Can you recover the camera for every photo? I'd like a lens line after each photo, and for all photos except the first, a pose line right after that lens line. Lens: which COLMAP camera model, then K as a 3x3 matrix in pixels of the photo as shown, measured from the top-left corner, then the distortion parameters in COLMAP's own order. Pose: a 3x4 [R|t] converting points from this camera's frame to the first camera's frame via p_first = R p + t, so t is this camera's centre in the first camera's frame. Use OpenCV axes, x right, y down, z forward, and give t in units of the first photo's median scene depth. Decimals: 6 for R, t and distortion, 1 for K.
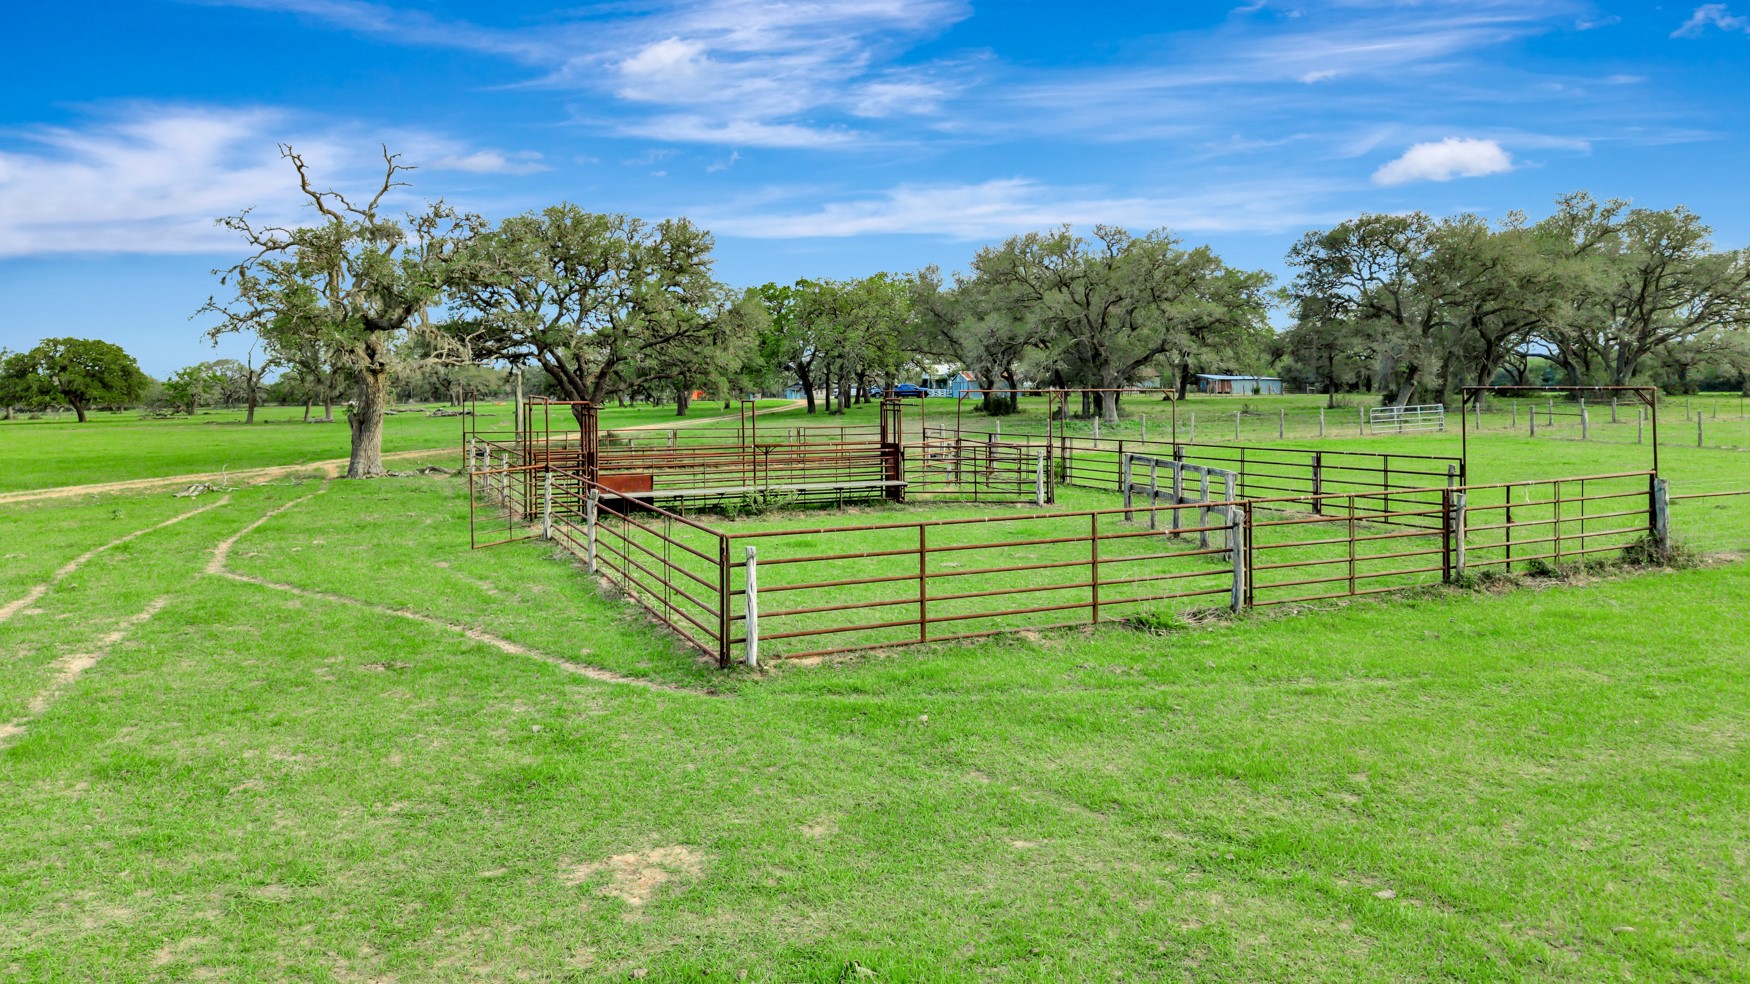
lens RADIAL K [[1161.9, 0, 852.2], [0, 1161.9, 479.8], [0, 0, 1]] dist [0.093758, -0.136267]
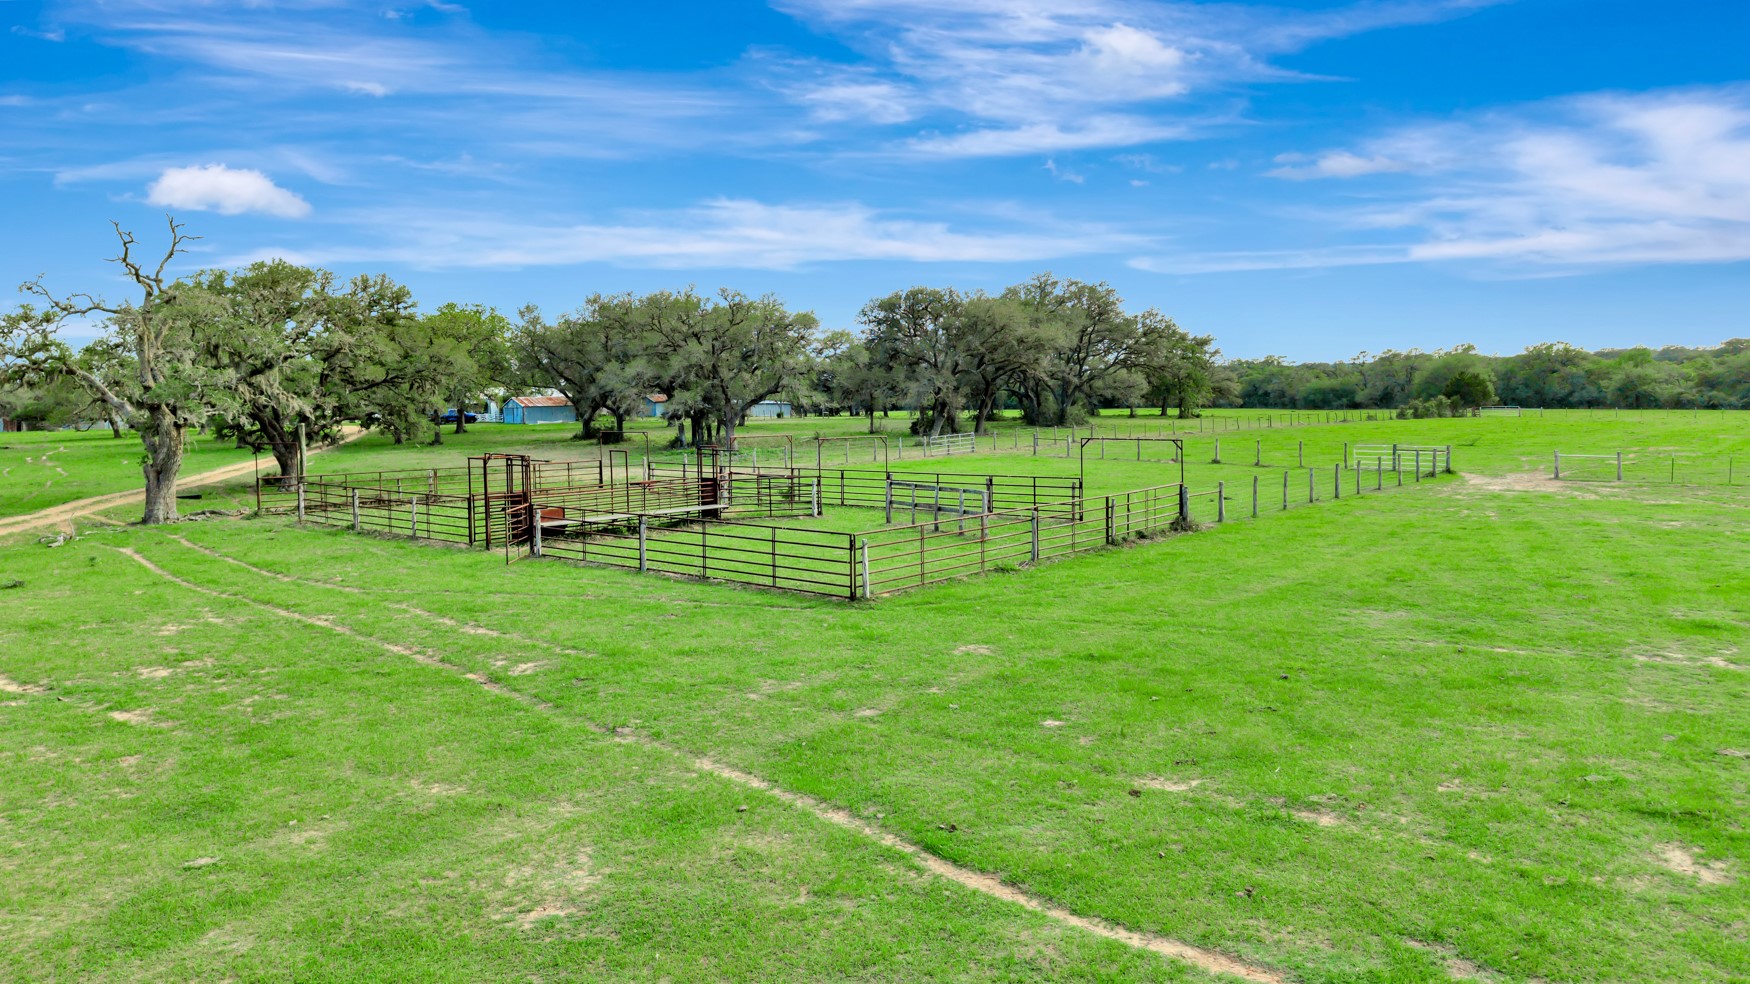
lens RADIAL K [[1143.8, 0, 870.5], [0, 1143.8, 494.7], [0, 0, 1]] dist [0.030725, -0.033055]
pose [[0.907450, -0.038005, 0.418438, -0.367012], [0.039347, 0.999211, 0.005424, -0.011524], [-0.418314, 0.011542, 0.908229, -0.321462]]
